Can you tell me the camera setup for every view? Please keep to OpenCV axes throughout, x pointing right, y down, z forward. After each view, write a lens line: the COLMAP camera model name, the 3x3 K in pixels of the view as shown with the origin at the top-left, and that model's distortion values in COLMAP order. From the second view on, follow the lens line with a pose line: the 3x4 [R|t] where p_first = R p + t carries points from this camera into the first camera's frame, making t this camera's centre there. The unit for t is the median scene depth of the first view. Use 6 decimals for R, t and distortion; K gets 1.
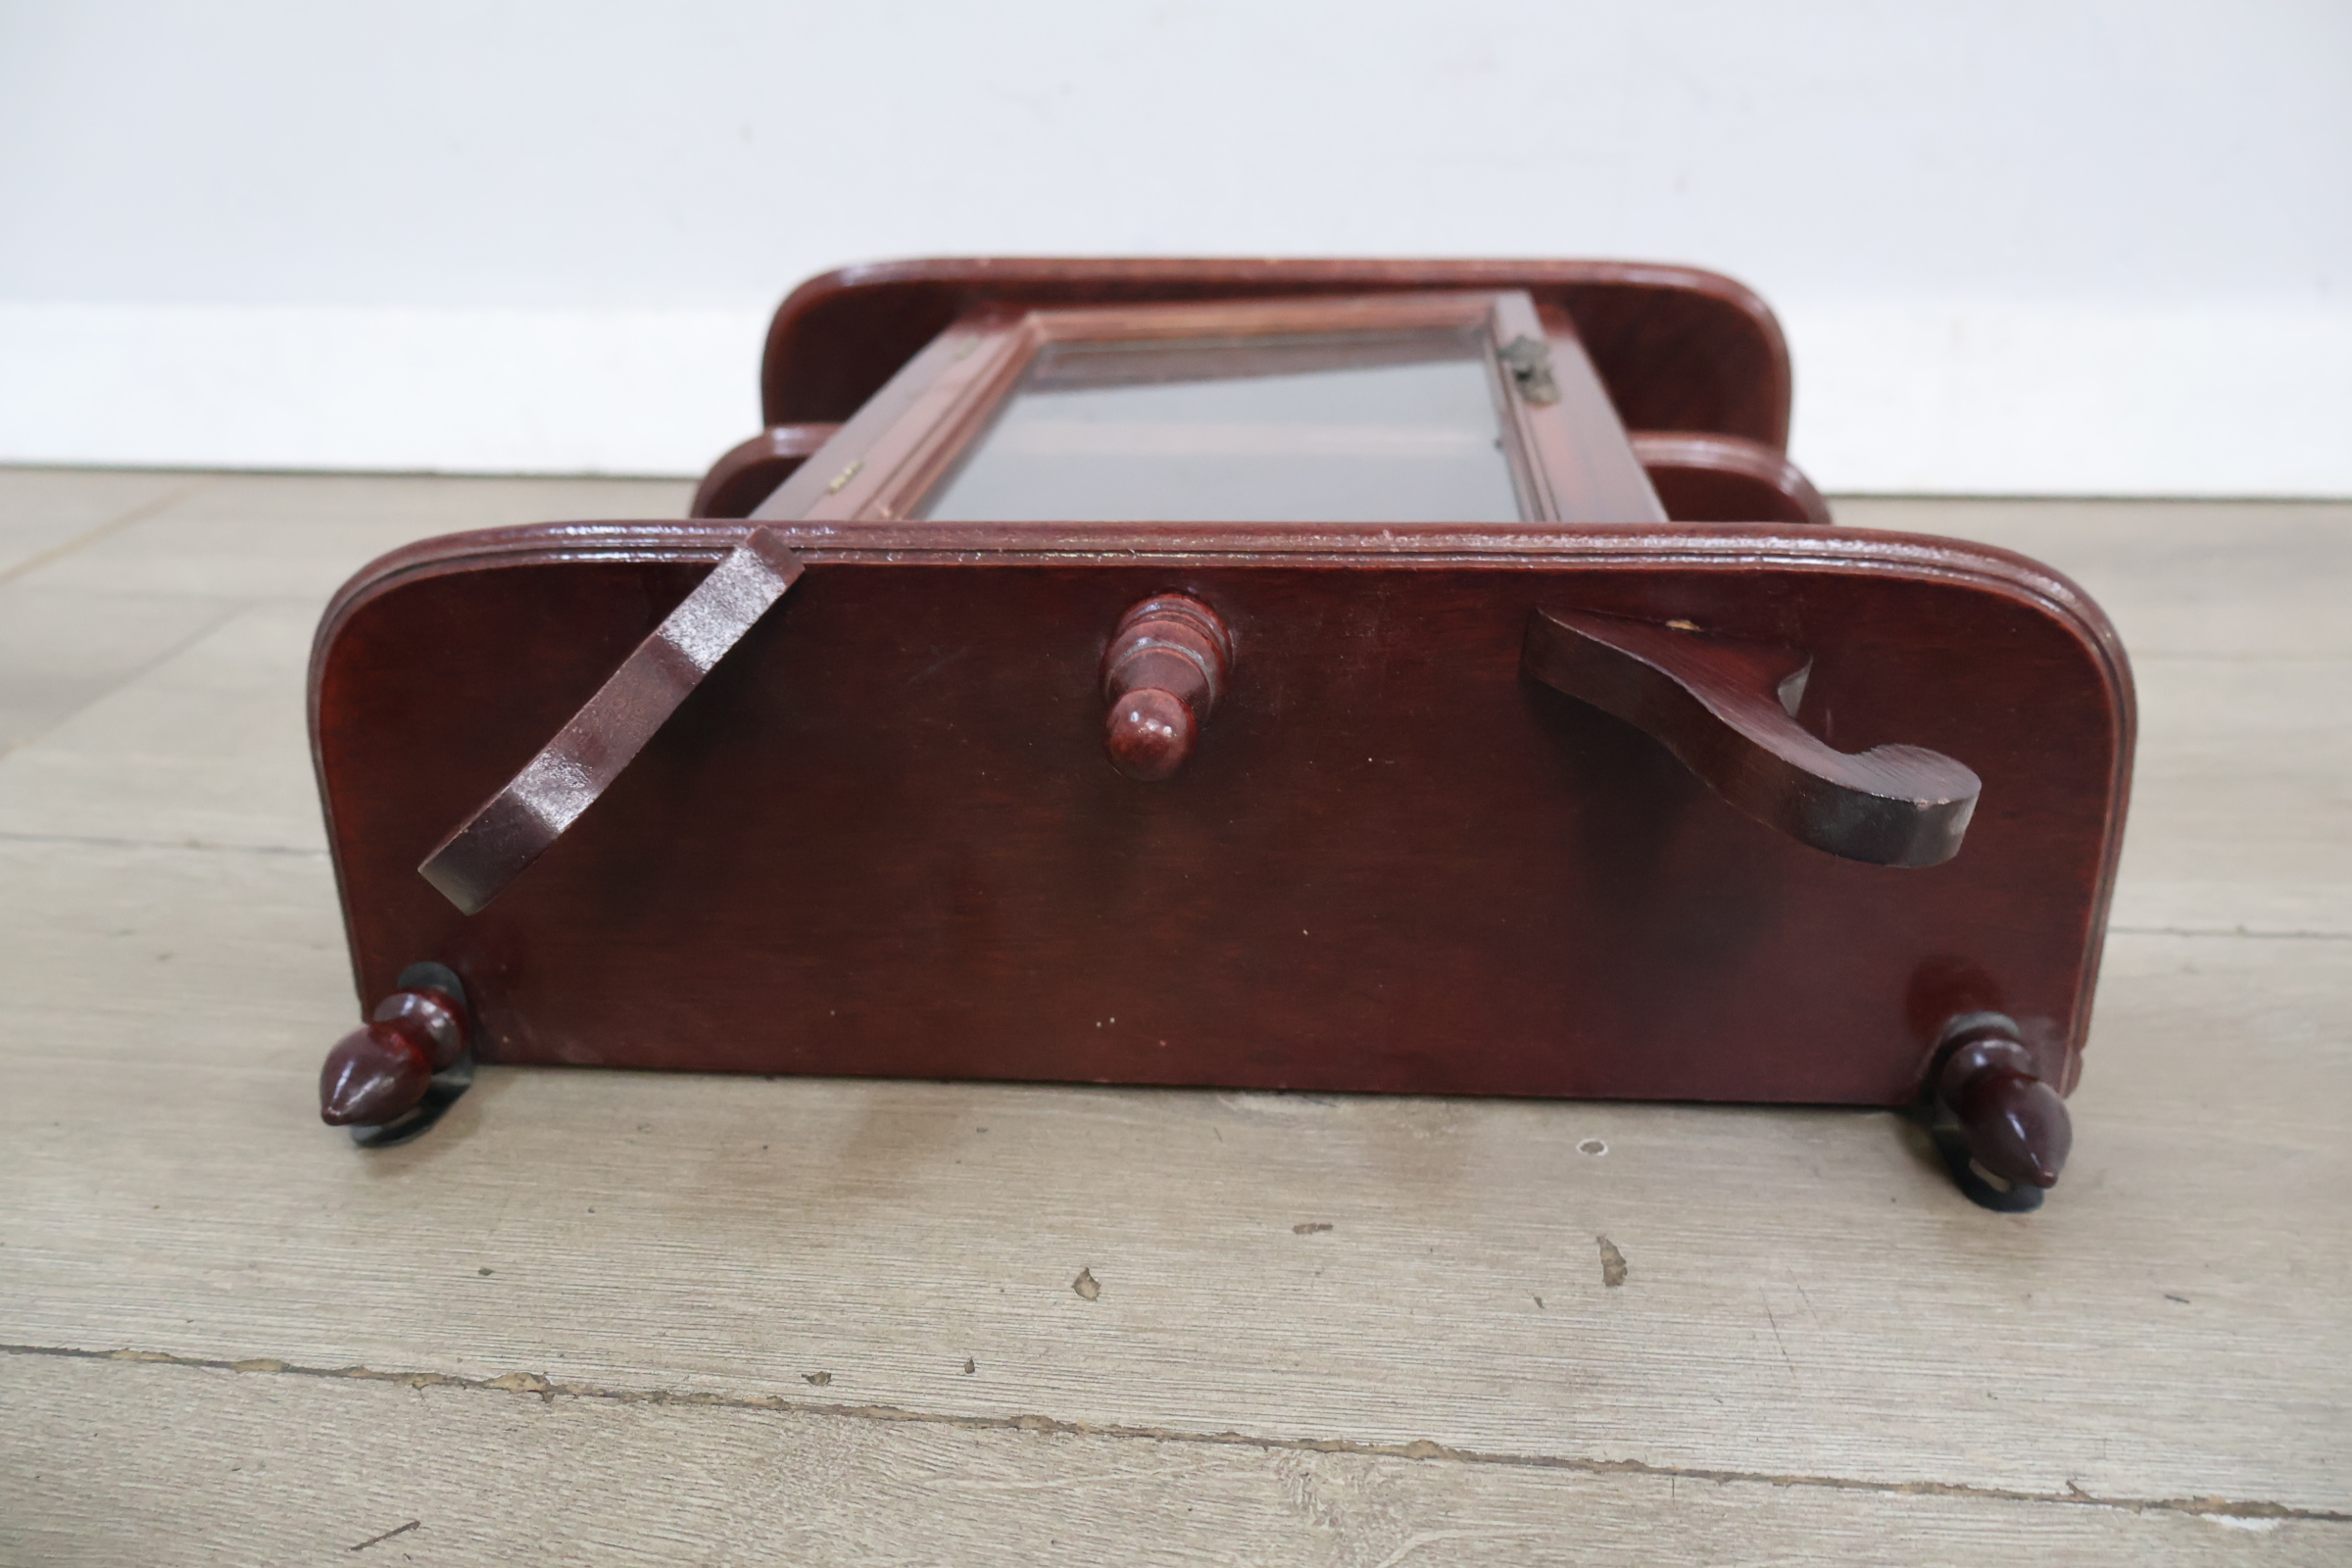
lens RADIAL K [[1971.9, 0, 1177.2], [0, 1971.9, 788.9], [0, 0, 1]] dist [0.002344, -0.000606]
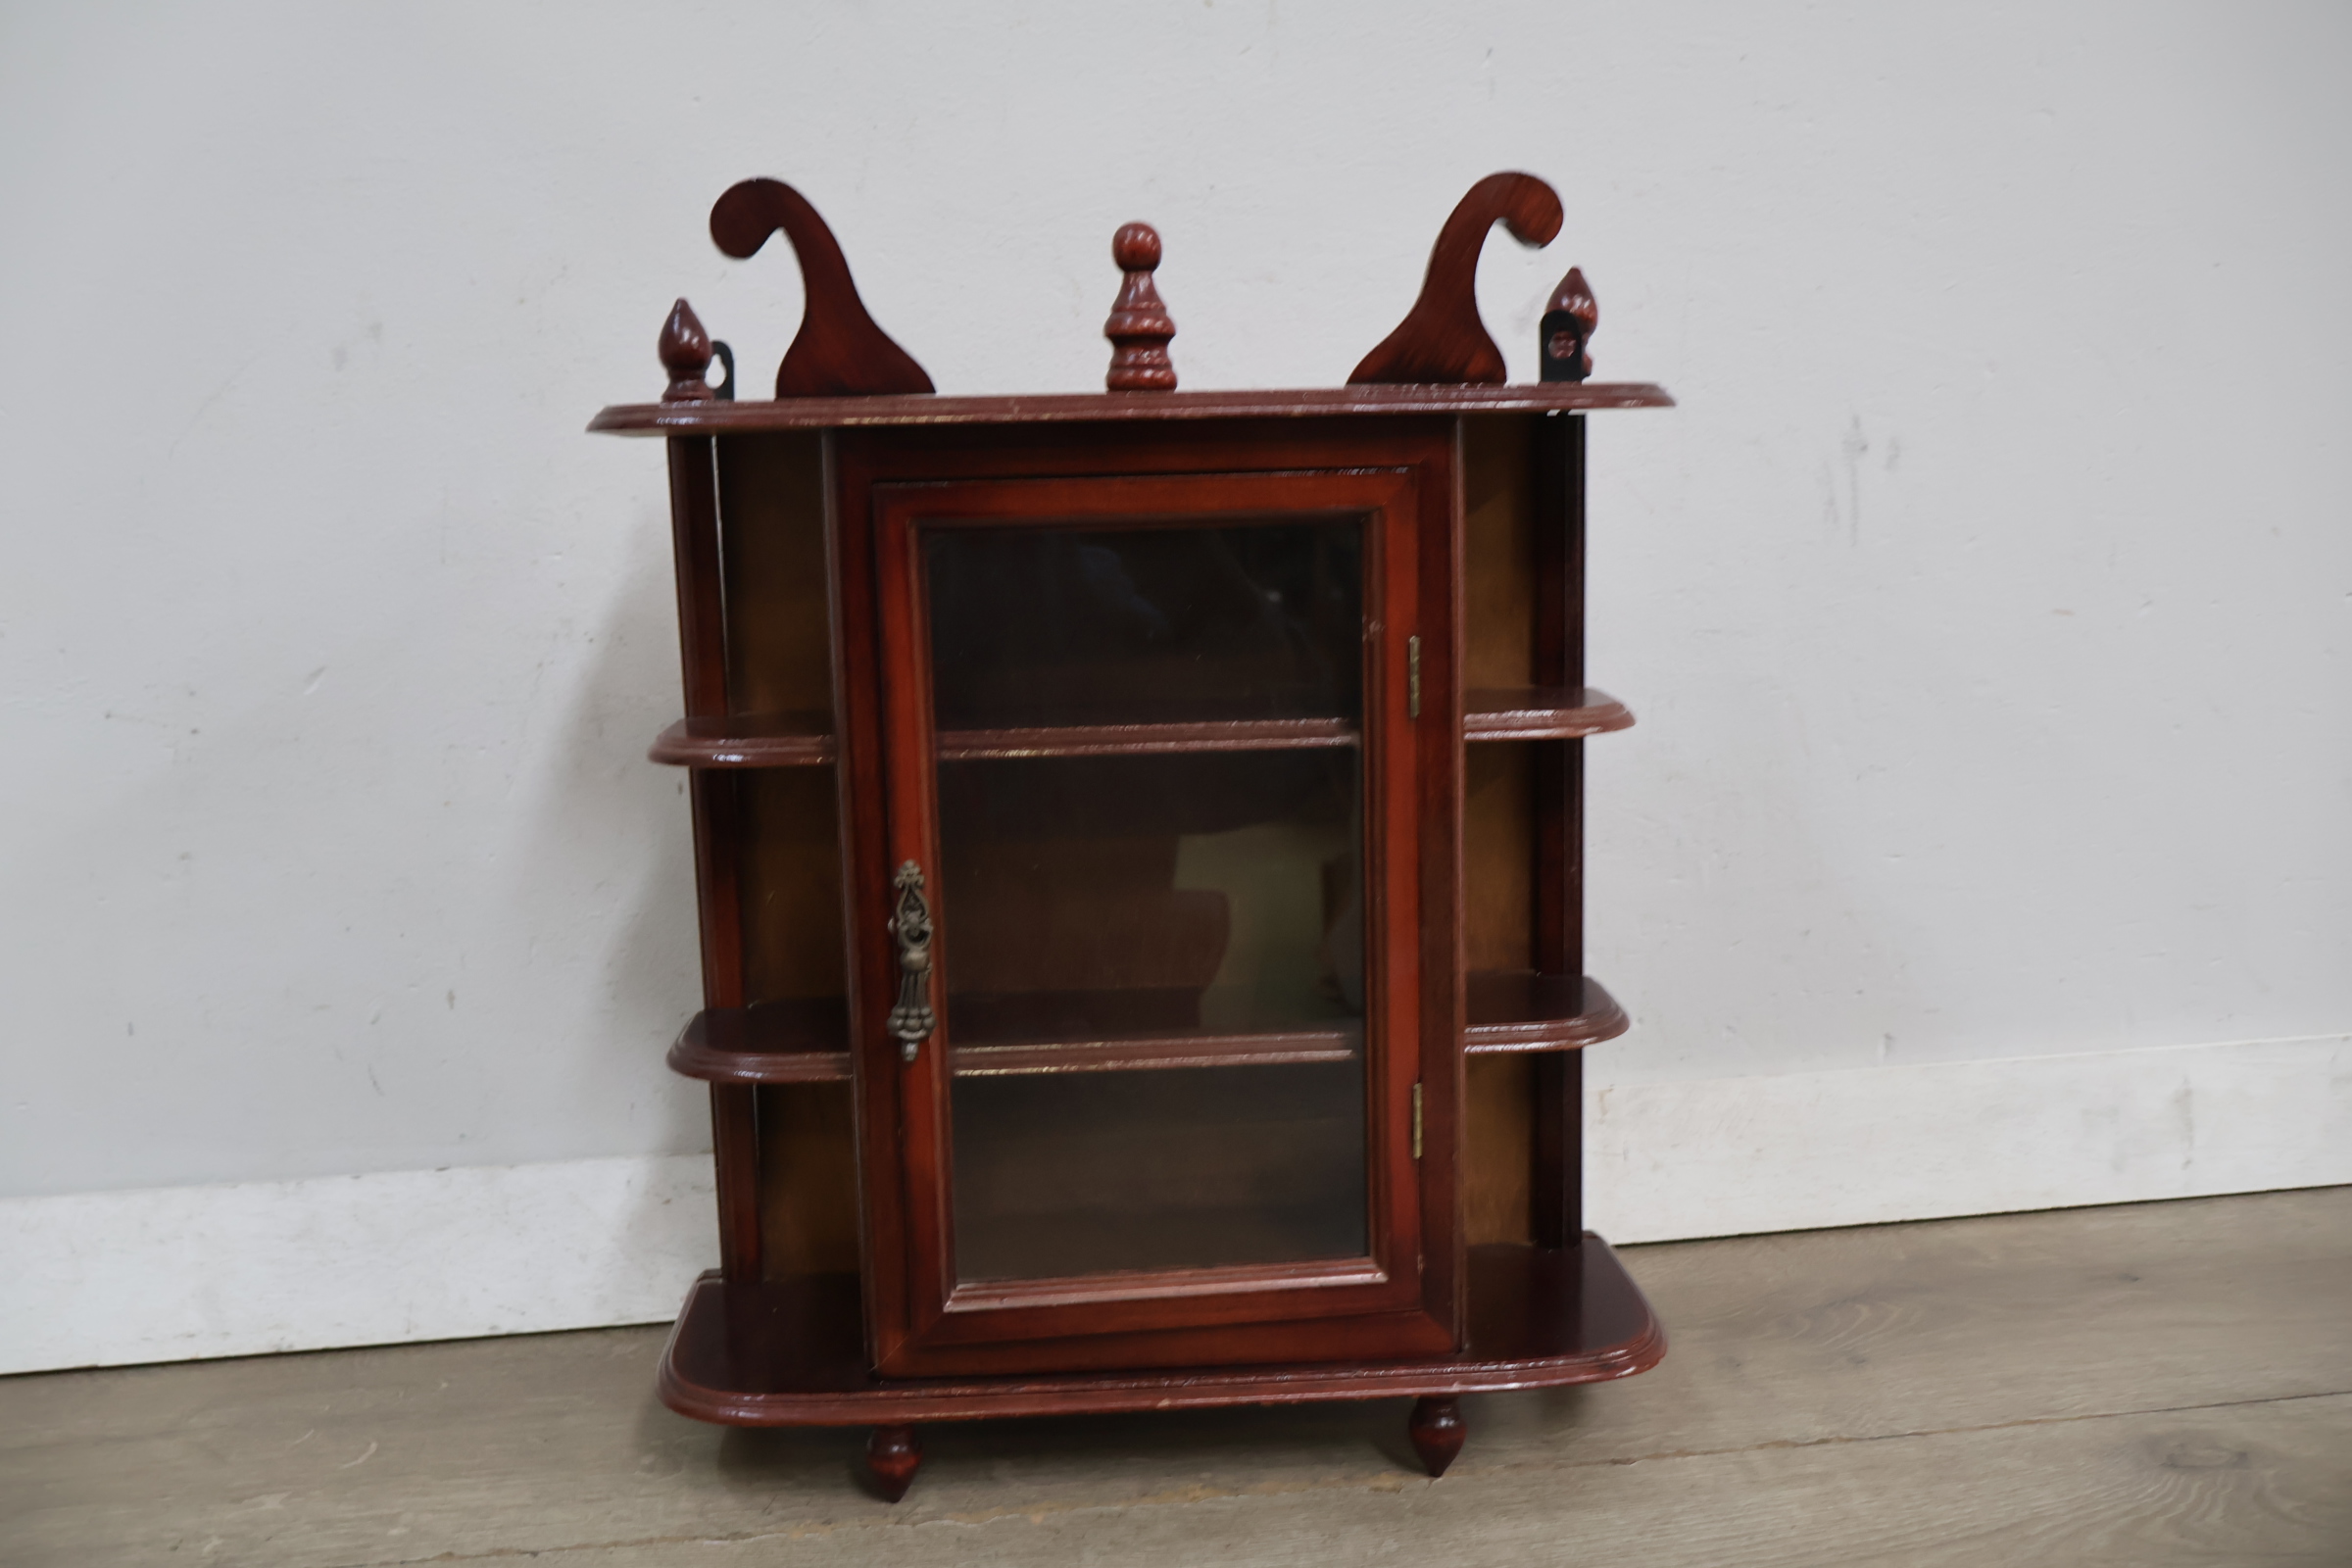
lens RADIAL K [[1971.9, 0, 1157.3], [0, 1971.9, 789.4], [0, 0, 1]] dist [0.002344, -0.000606]
pose [[0.974179, -0.053810, 0.219271, -0.189838], [0.109168, 0.962373, -0.248839, -0.335175], [-0.197630, 0.266351, 0.943398, -0.114377]]
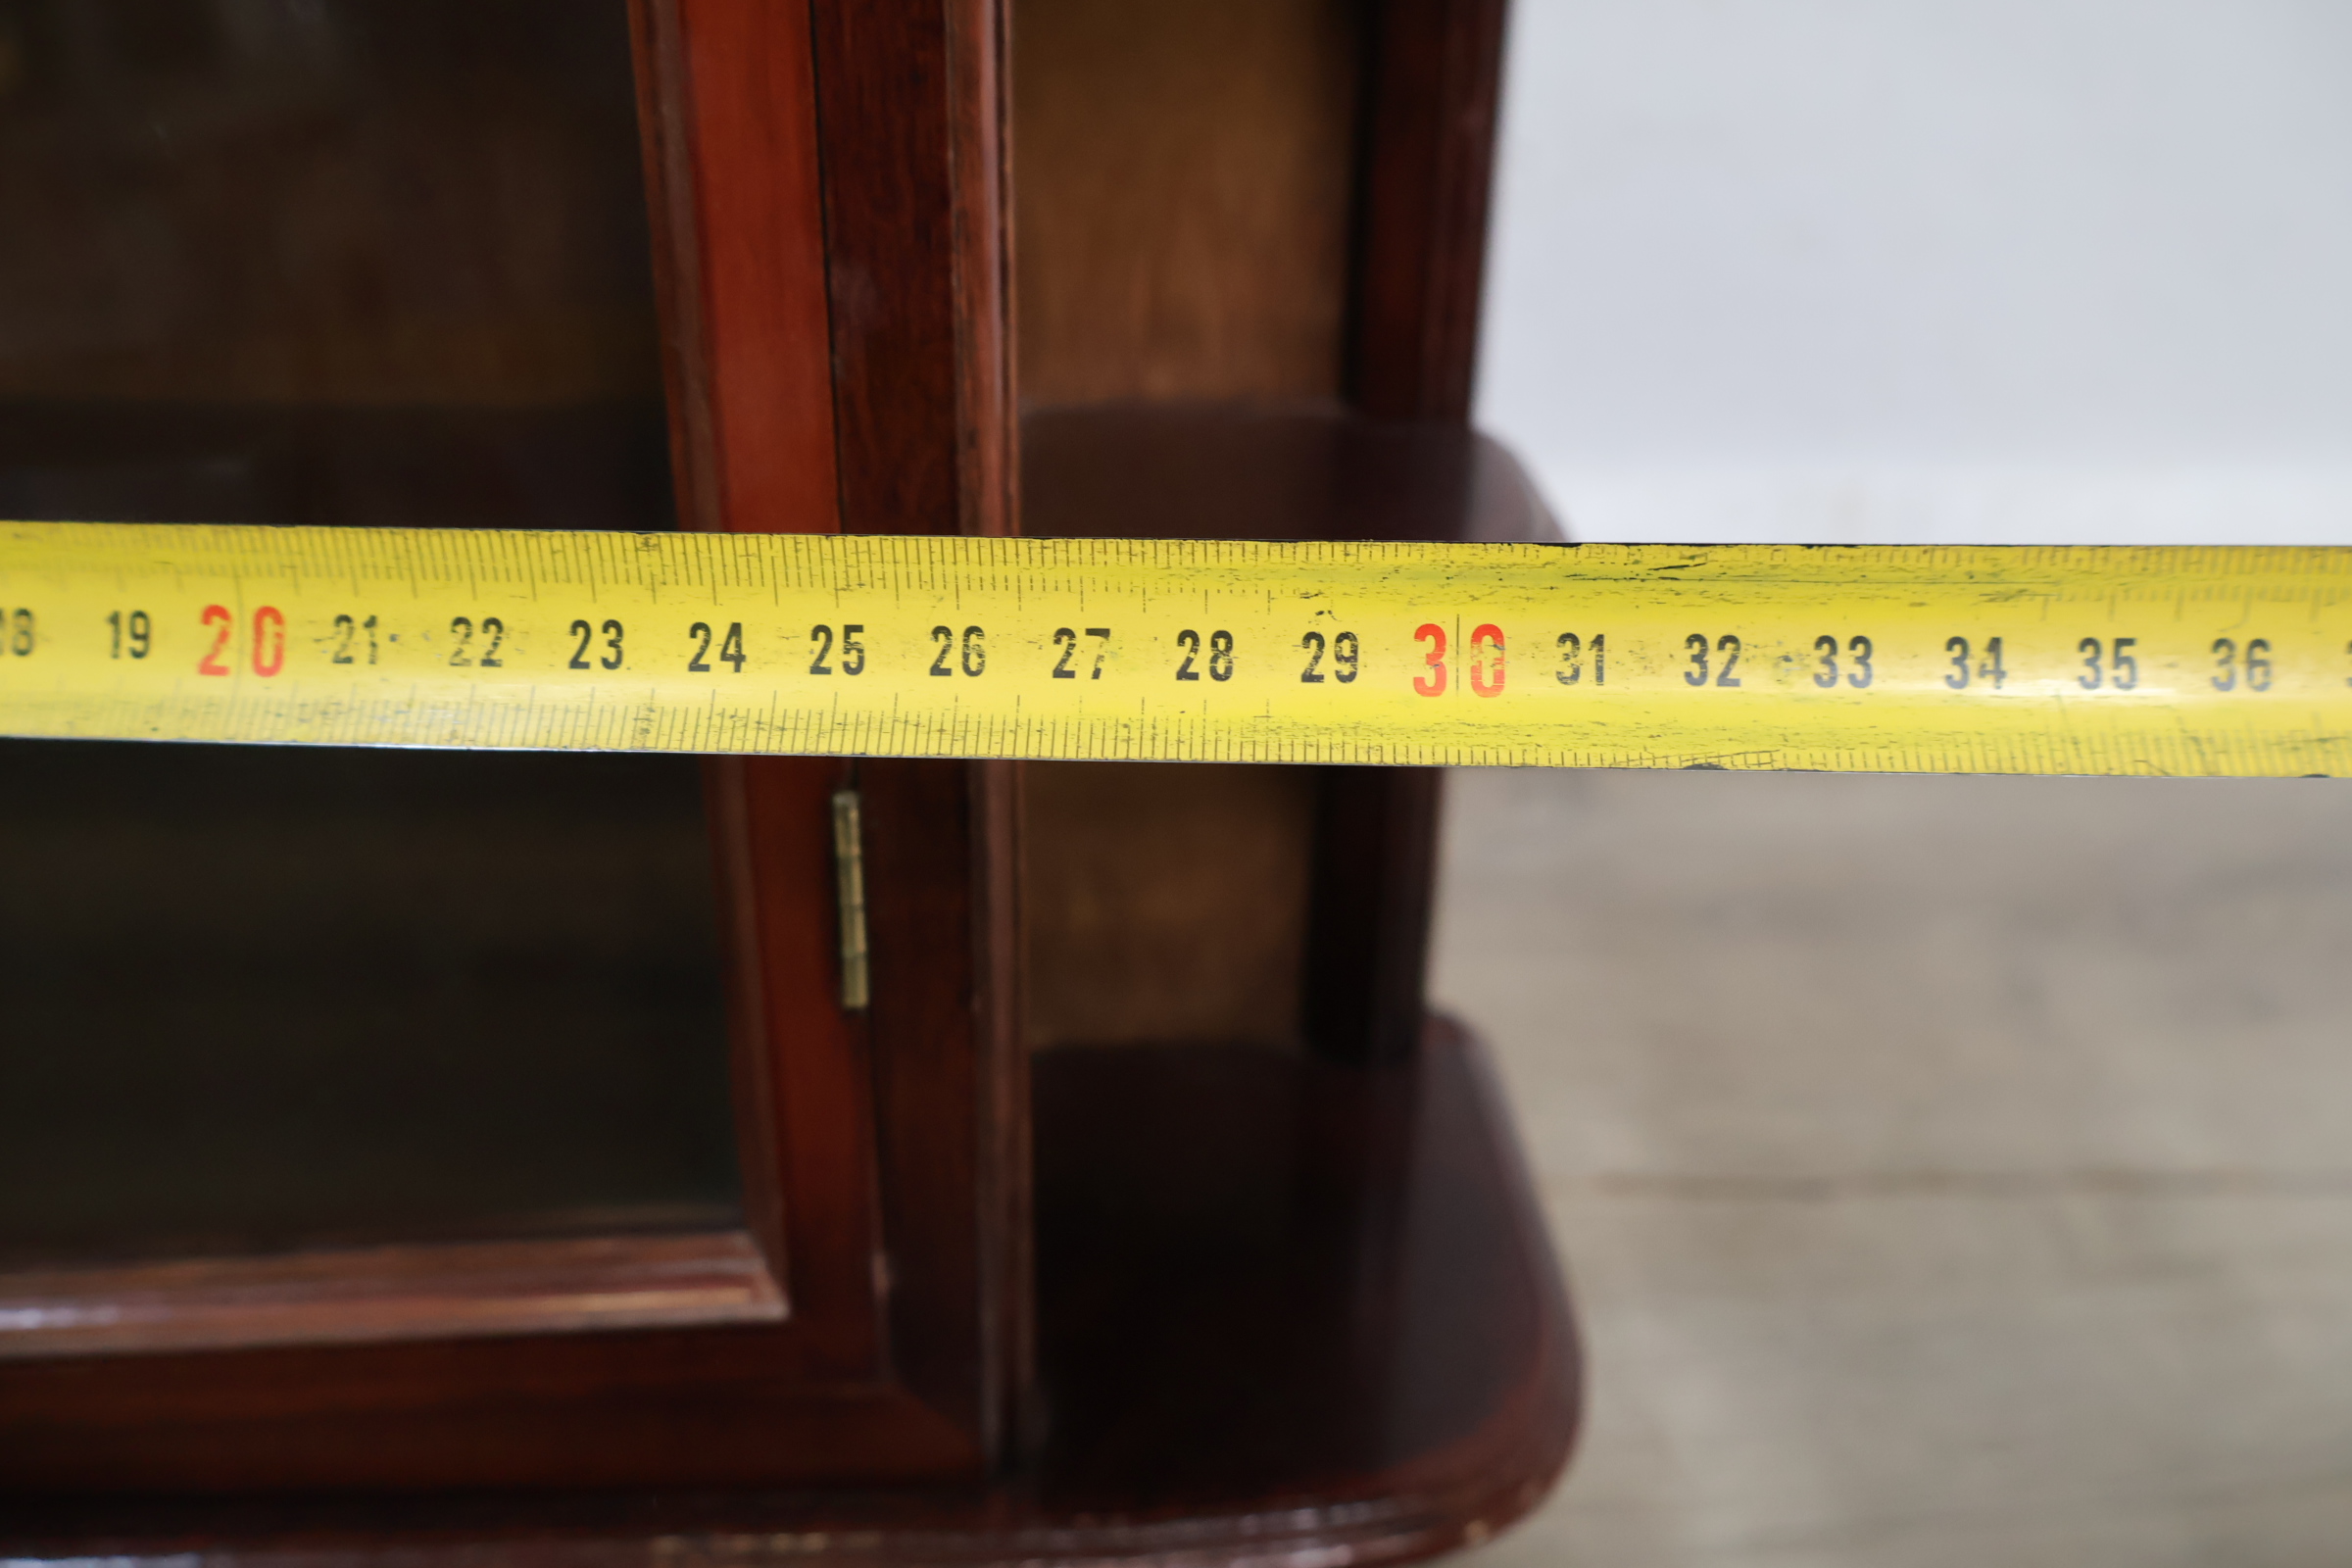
lens RADIAL K [[1971.9, 0, 1167.6], [0, 1971.9, 739.4], [0, 0, 1]] dist [0.002344, -0.000606]
pose [[0.974853, -0.075834, 0.209550, 0.414032], [0.067029, 0.996556, 0.048816, -0.540236], [-0.212530, -0.033542, 0.976579, 1.095161]]
